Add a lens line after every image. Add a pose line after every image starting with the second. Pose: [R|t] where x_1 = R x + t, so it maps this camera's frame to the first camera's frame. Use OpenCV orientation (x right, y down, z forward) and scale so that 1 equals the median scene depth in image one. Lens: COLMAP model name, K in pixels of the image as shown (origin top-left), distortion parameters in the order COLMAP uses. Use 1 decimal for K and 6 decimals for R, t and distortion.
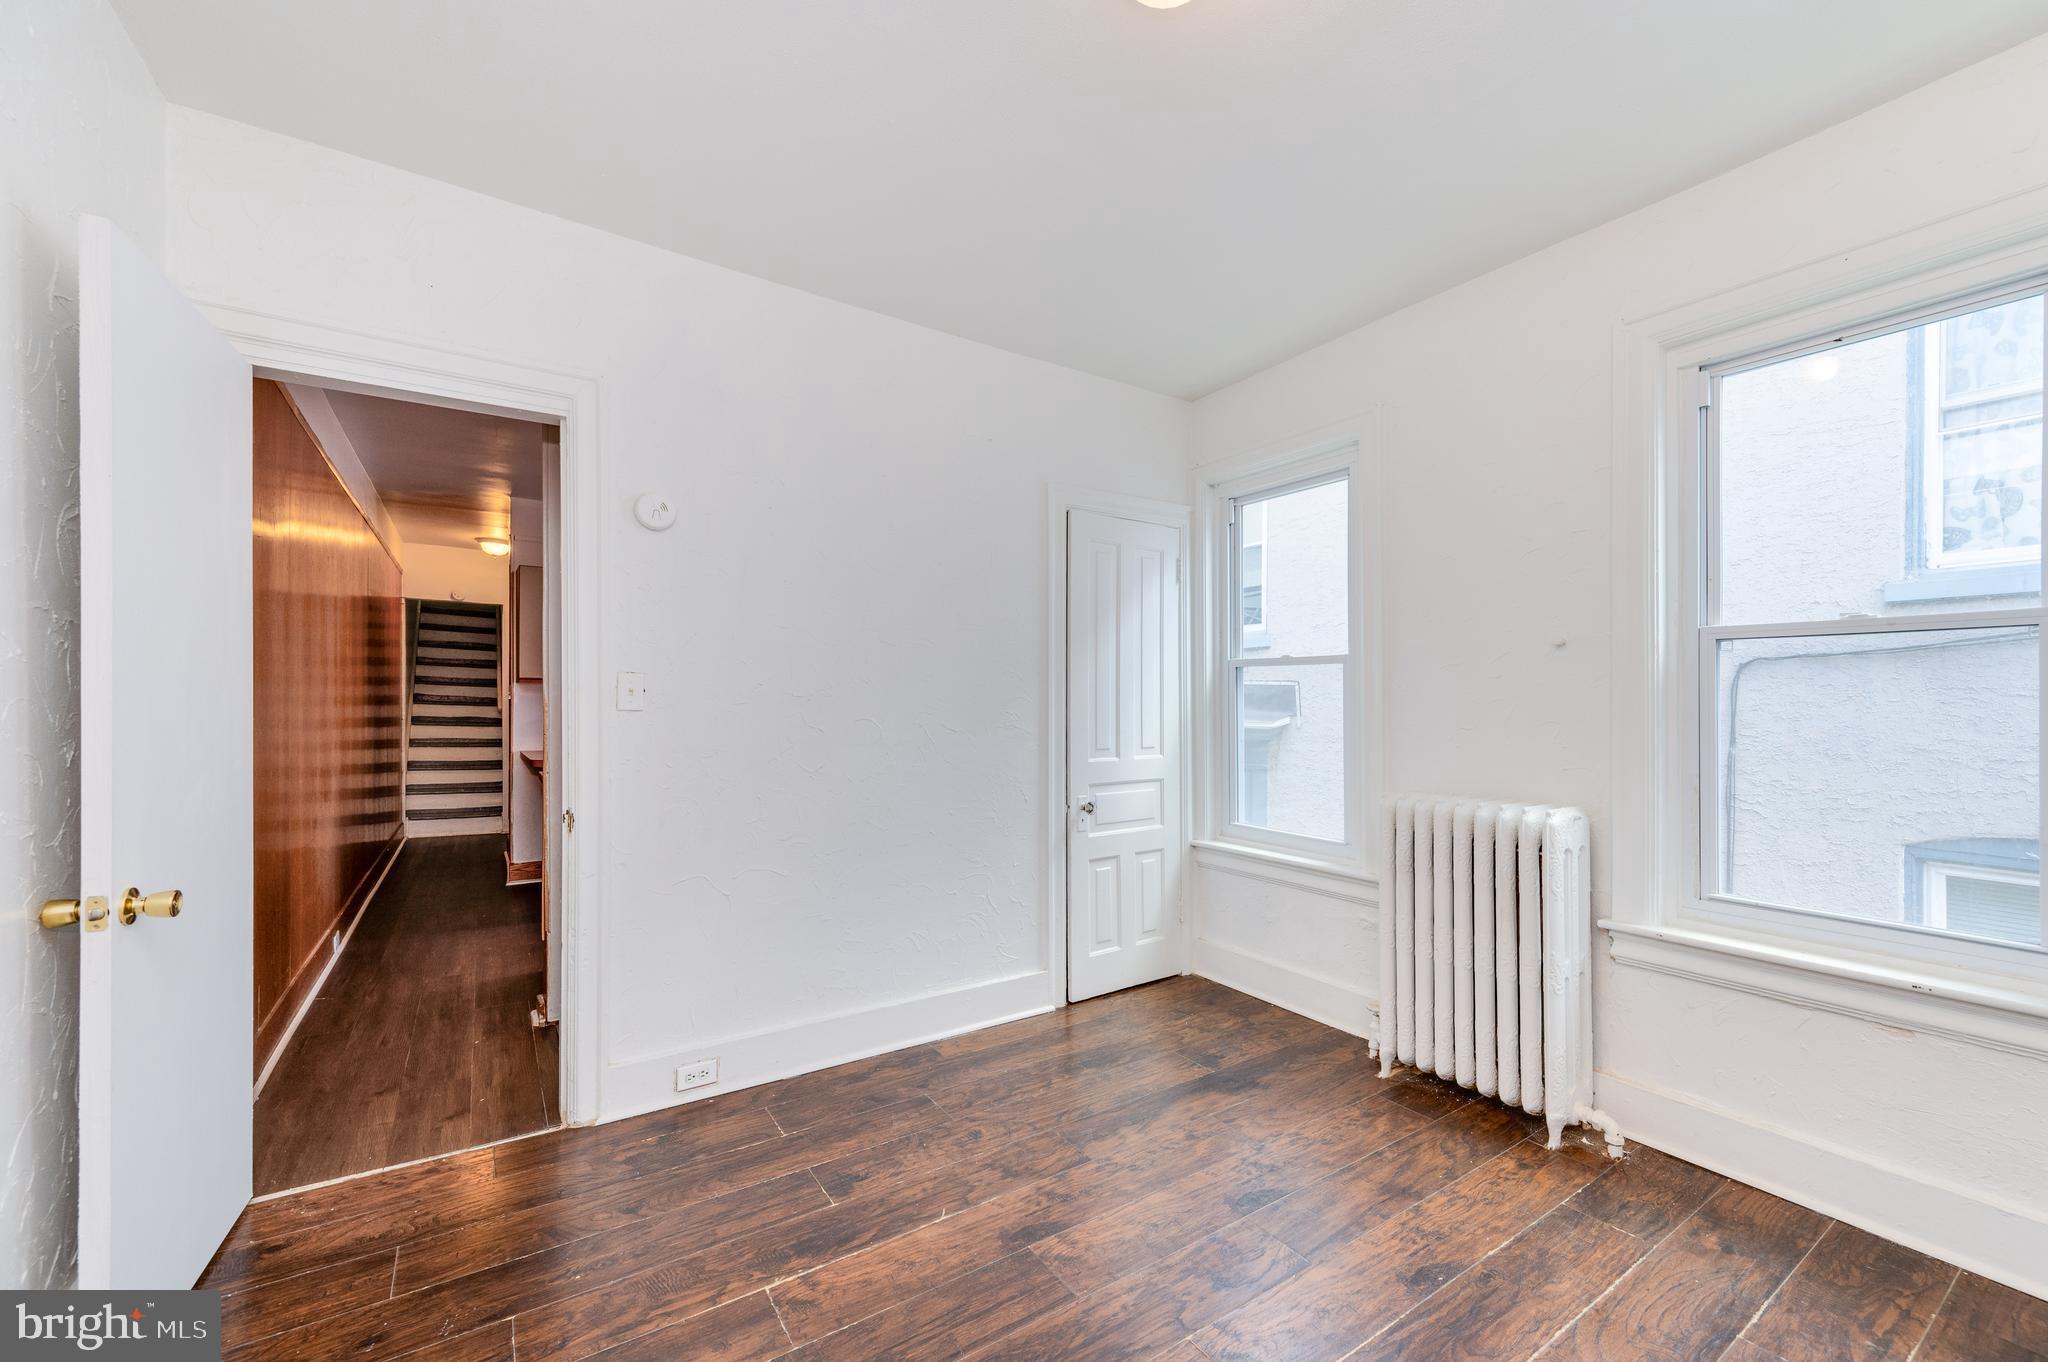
lens RADIAL K [[812.6, 0, 1042.4], [0, 812.6, 695.5], [0, 0, 1]] dist [0.010563, -0.001492]
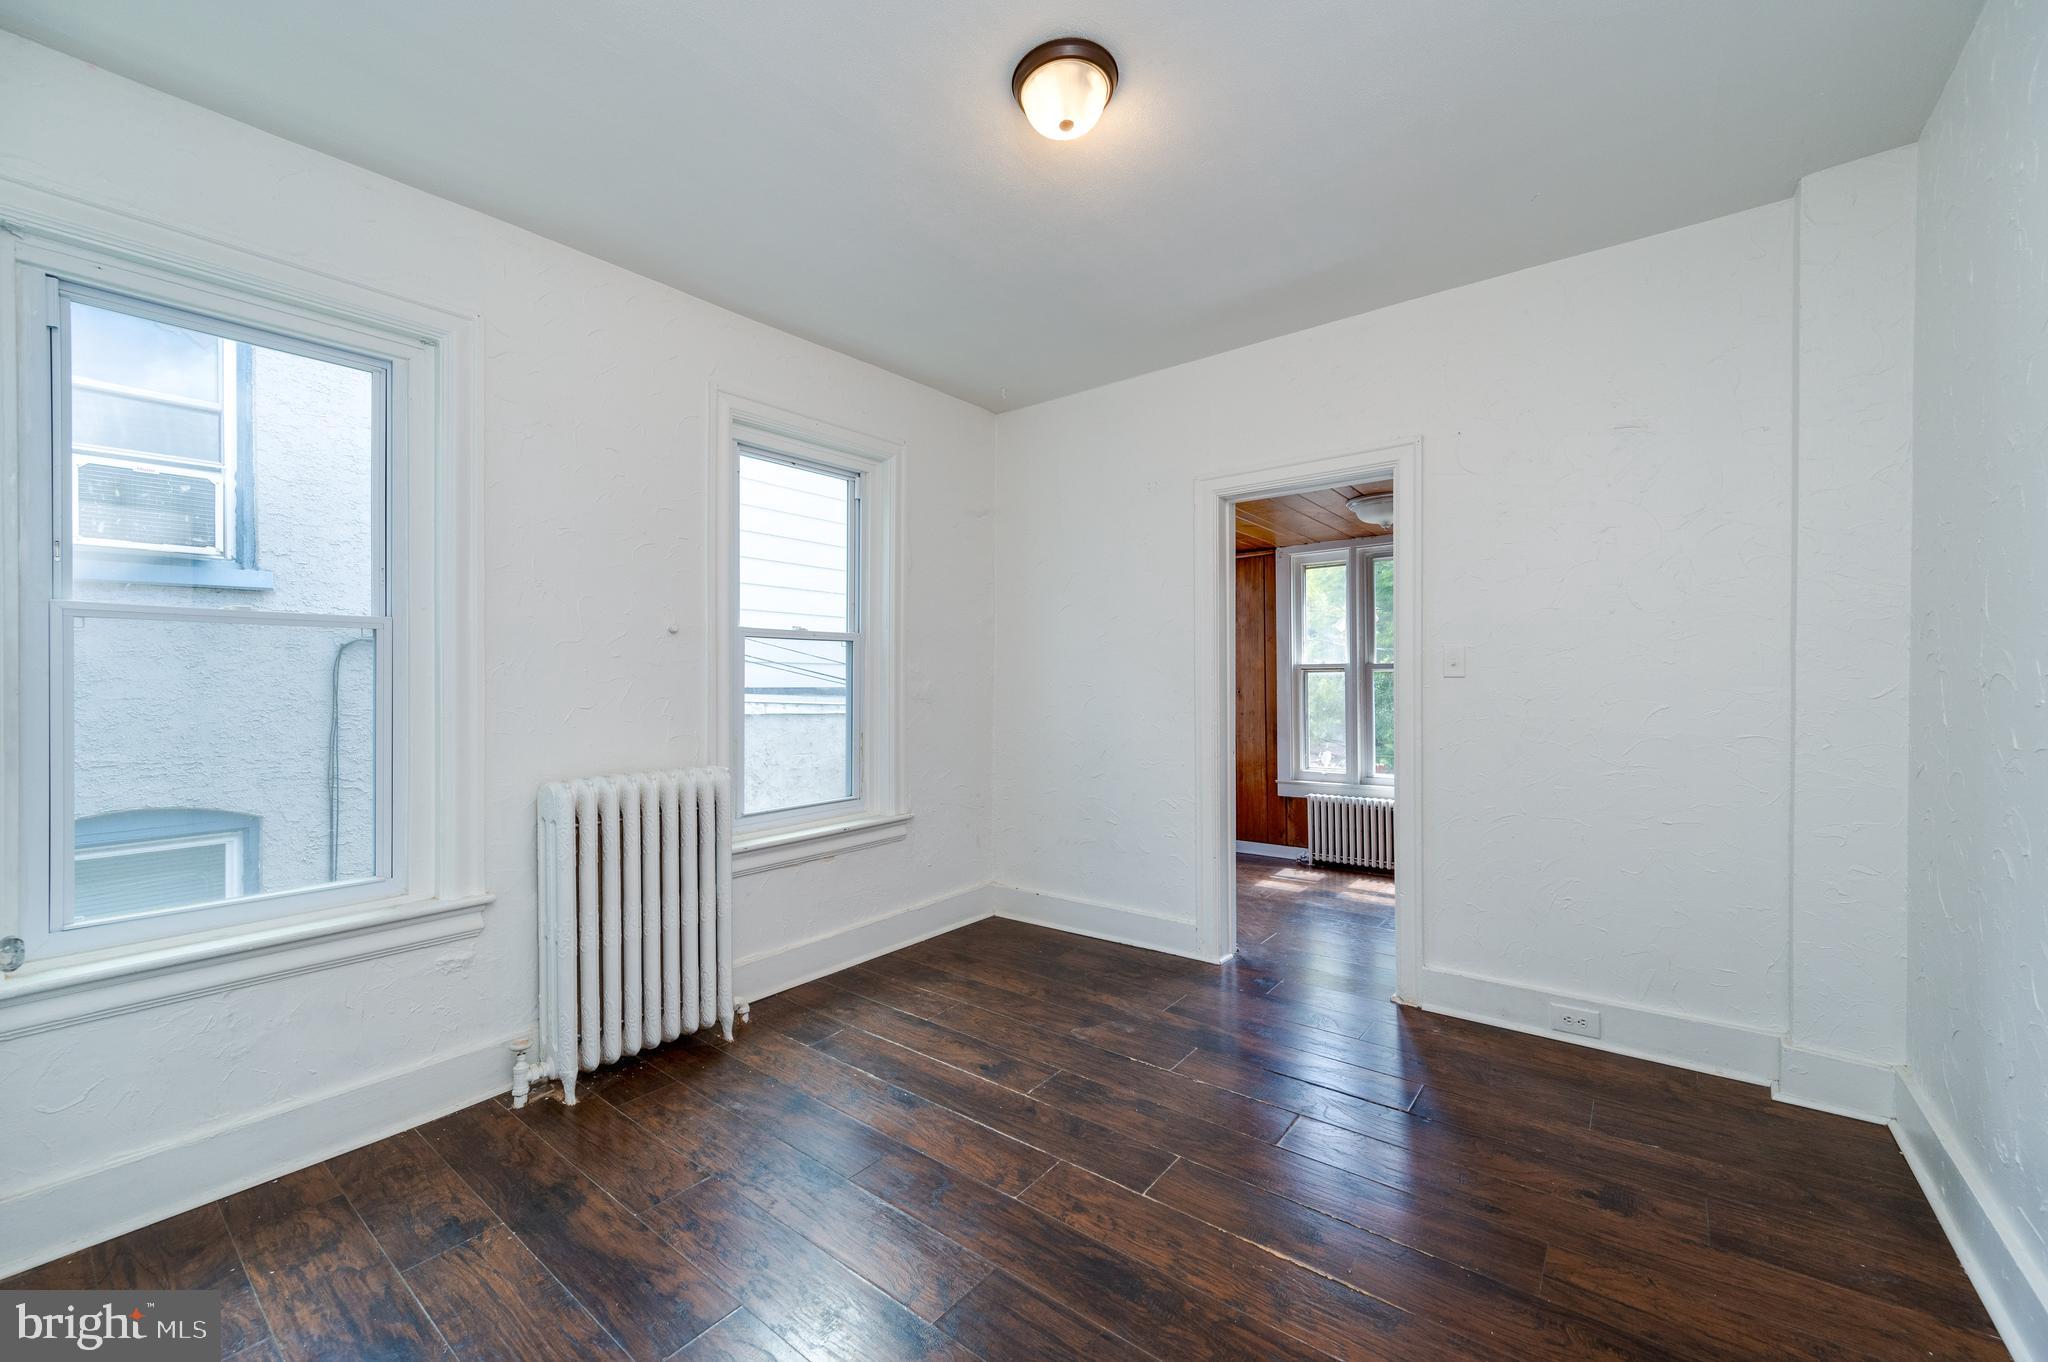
lens RADIAL K [[812.6, 0, 1040.4], [0, 812.6, 676.3], [0, 0, 1]] dist [0.010563, -0.001492]
pose [[-0.305685, 0.002593, 0.952129, -0.642397], [0.000974, 0.999997, -0.002410, 0.006708], [-0.952132, 0.000191, -0.305687, 0.863127]]
